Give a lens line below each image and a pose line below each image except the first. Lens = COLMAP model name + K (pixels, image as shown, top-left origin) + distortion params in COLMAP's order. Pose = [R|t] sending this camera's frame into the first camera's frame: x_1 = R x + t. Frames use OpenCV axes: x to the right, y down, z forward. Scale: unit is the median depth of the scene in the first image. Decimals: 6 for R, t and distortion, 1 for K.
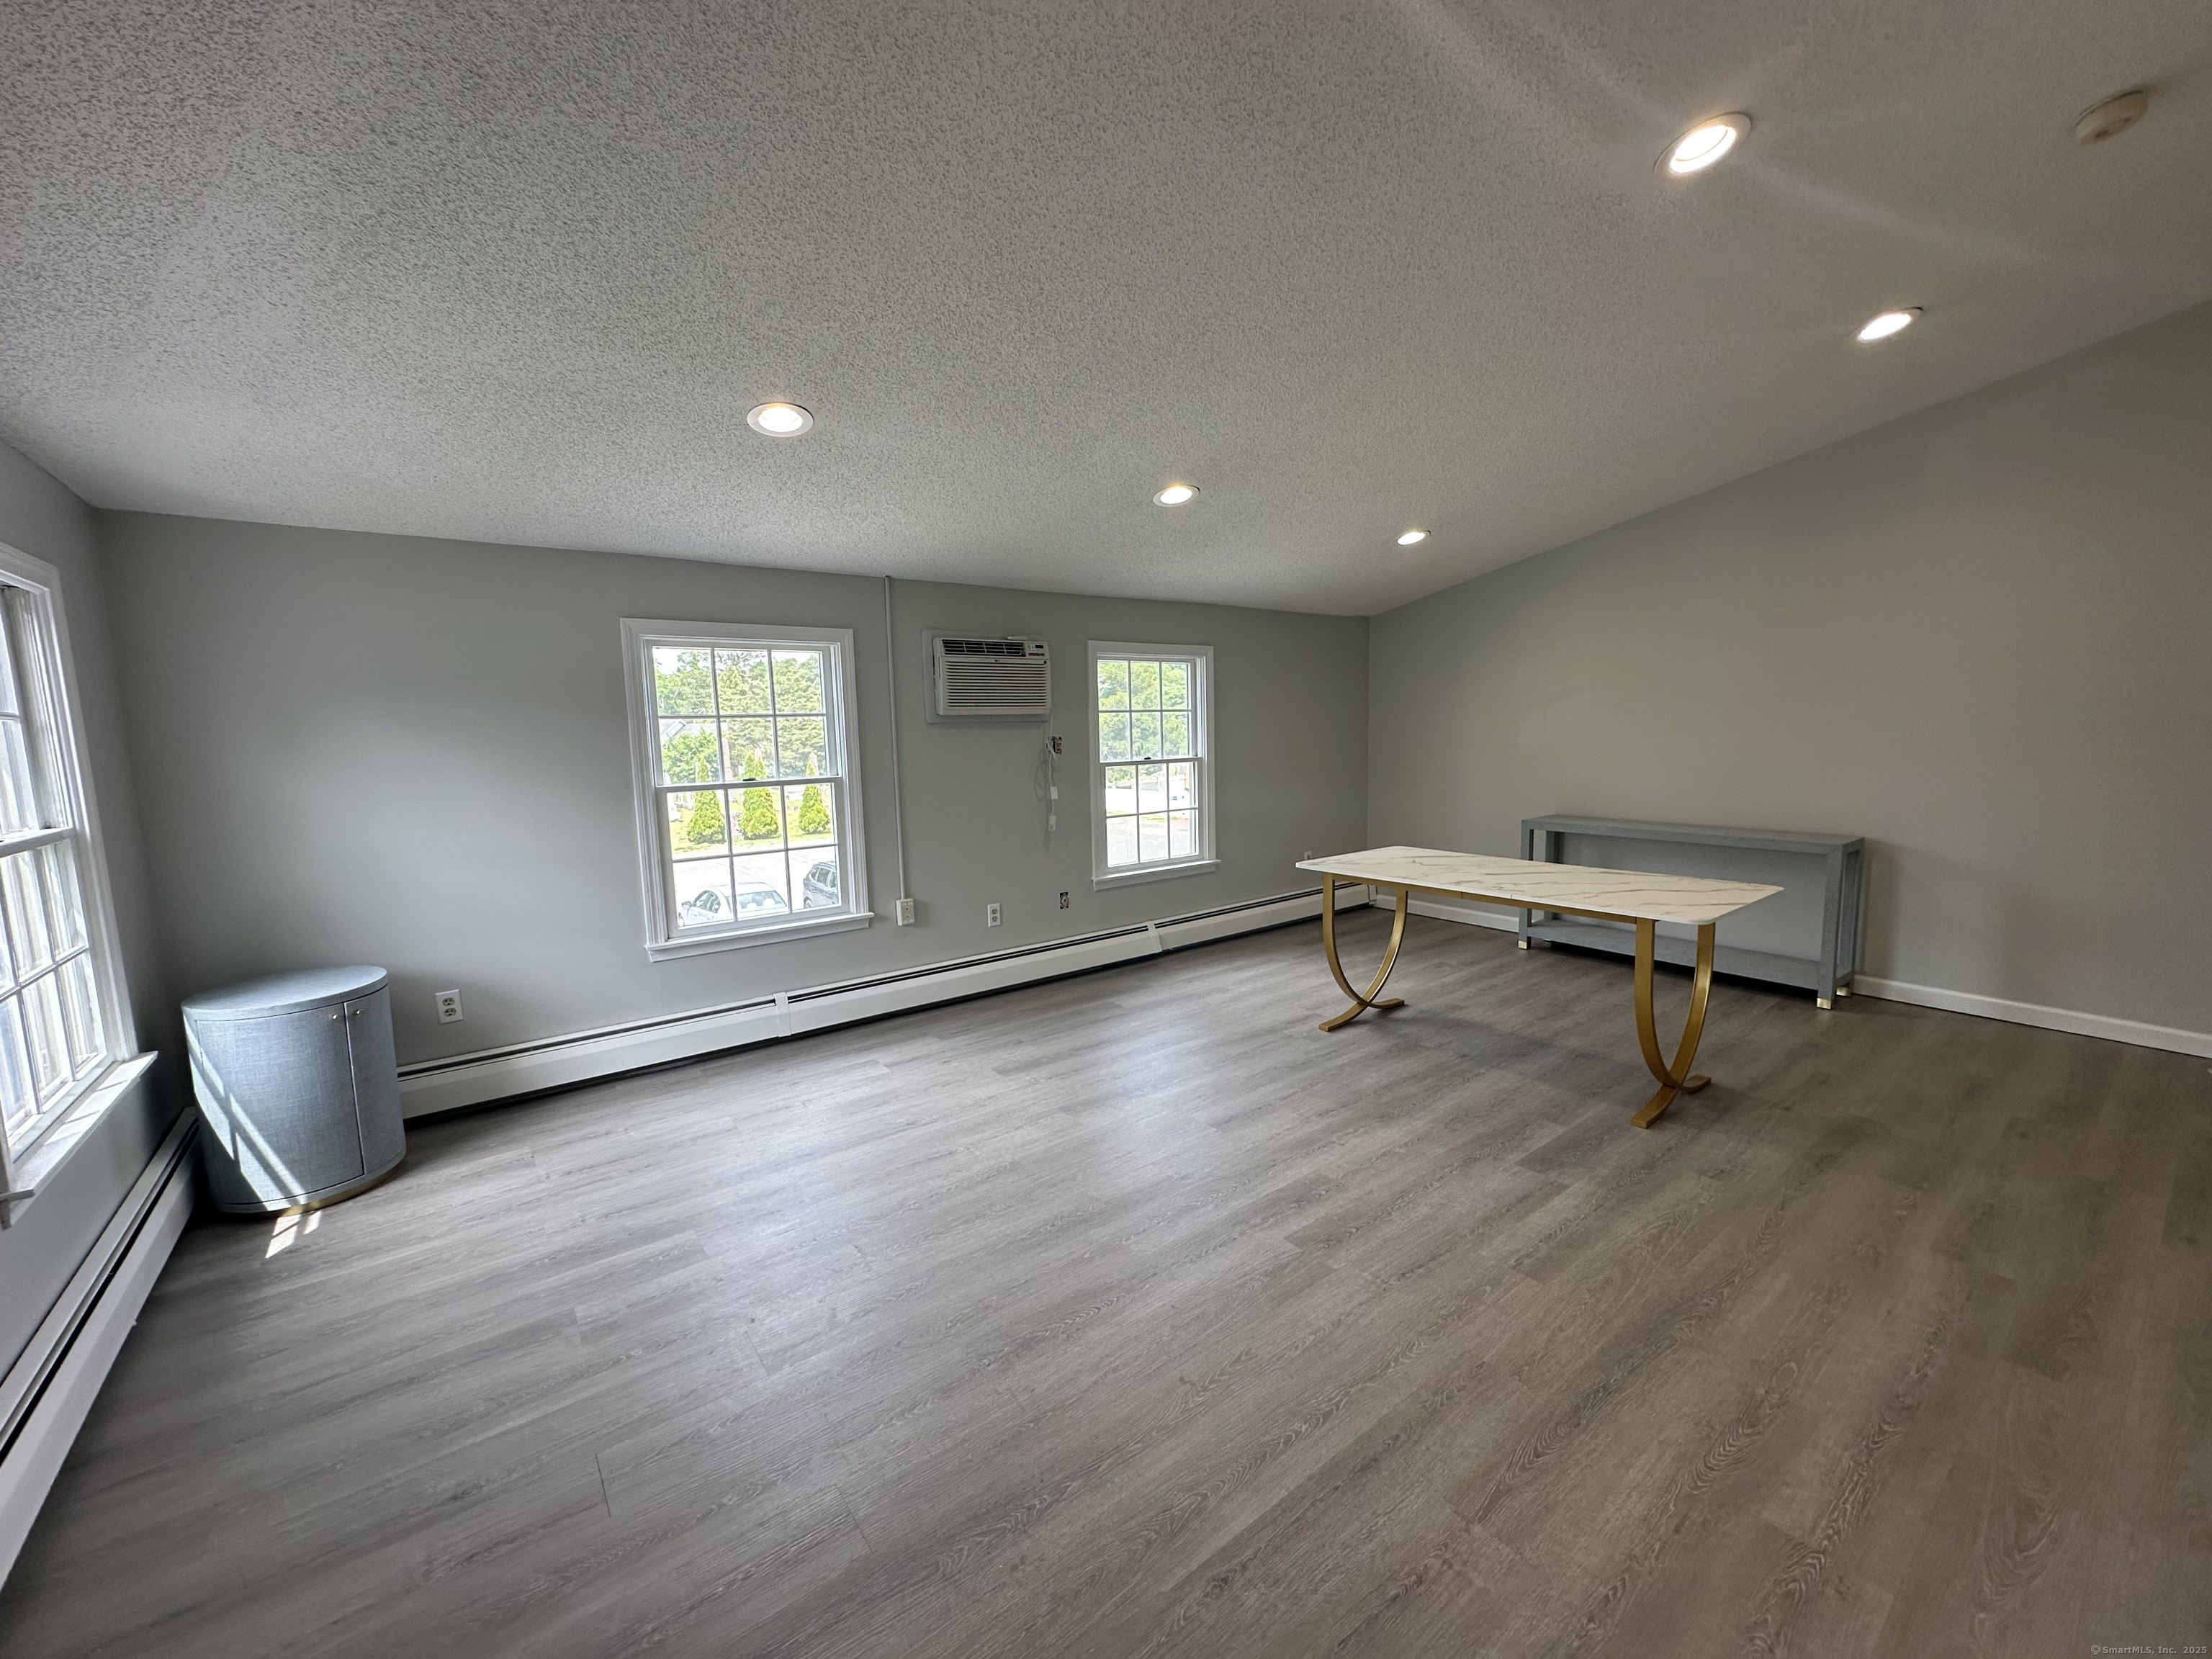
lens RADIAL K [[880.9, 0, 1107.3], [0, 880.9, 829.0], [0, 0, 1]] dist [-0.002039, 0.000594]
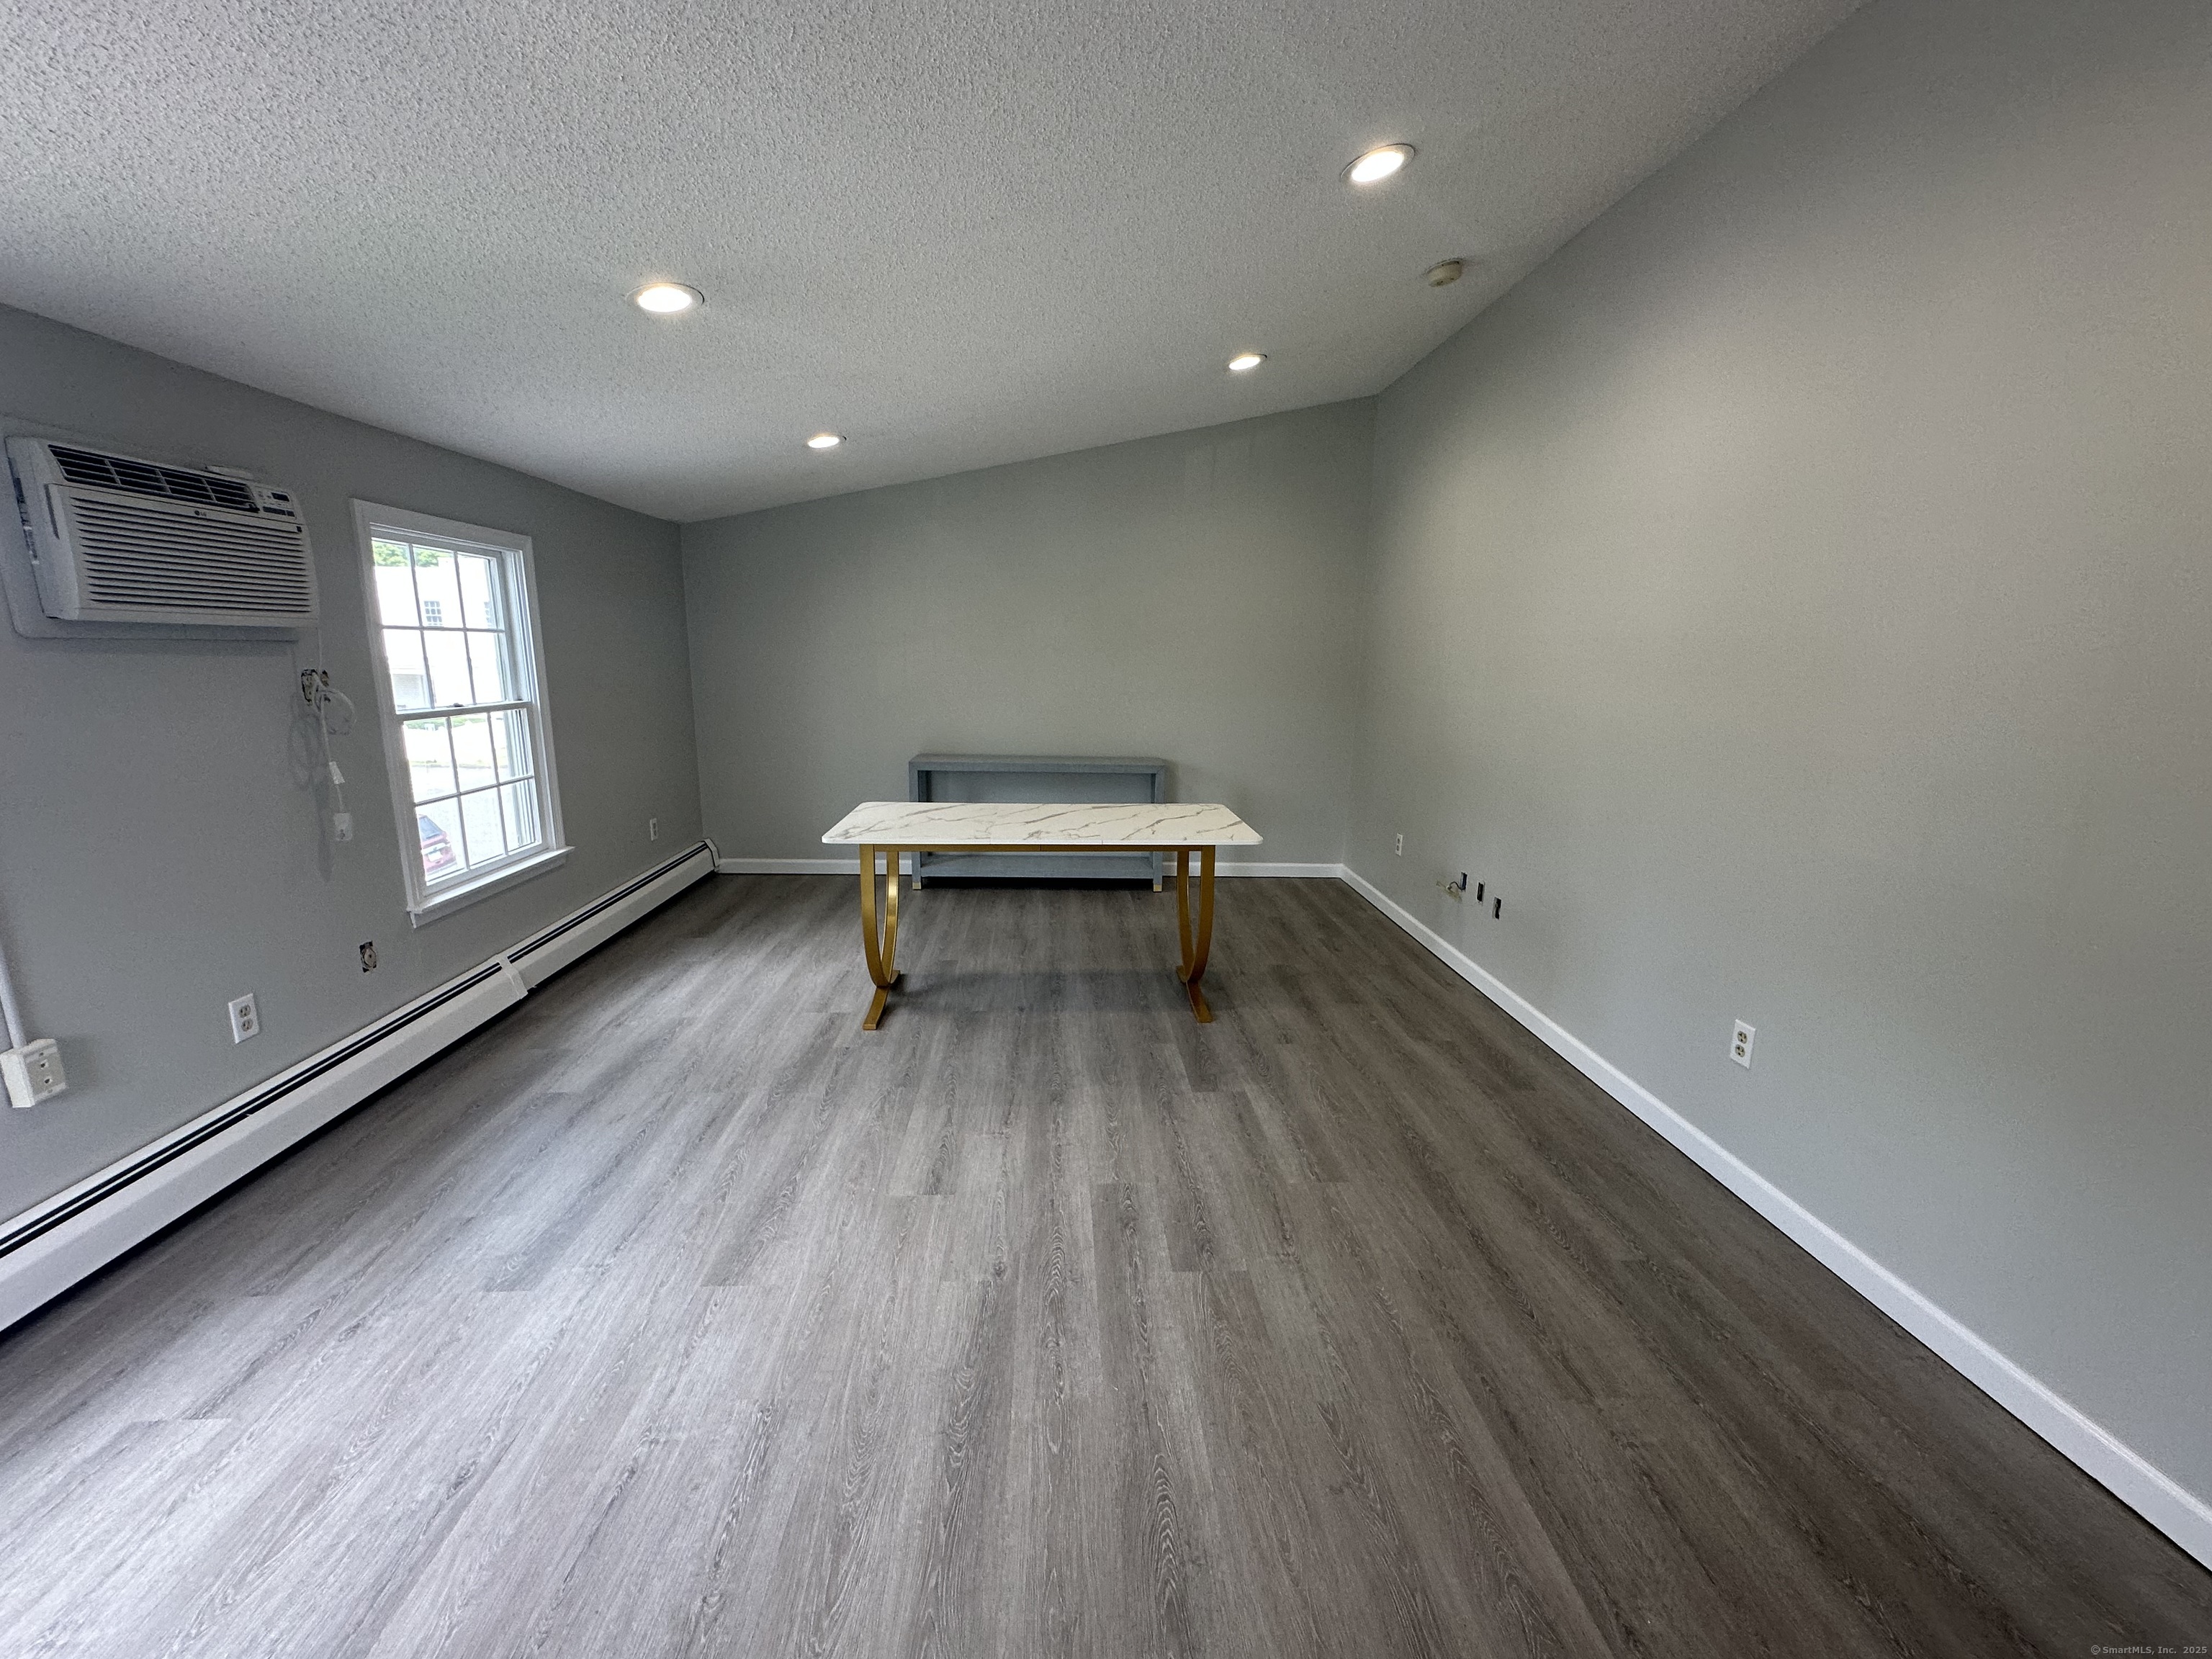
lens RADIAL K [[880.9, 0, 1107.3], [0, 880.9, 829.0], [0, 0, 1]] dist [-0.002039, 0.000594]
pose [[0.559185, -0.132162, 0.818441, -0.293817], [0.066655, 0.991183, 0.114515, -0.043823], [-0.826359, -0.009482, 0.563064, 0.339414]]
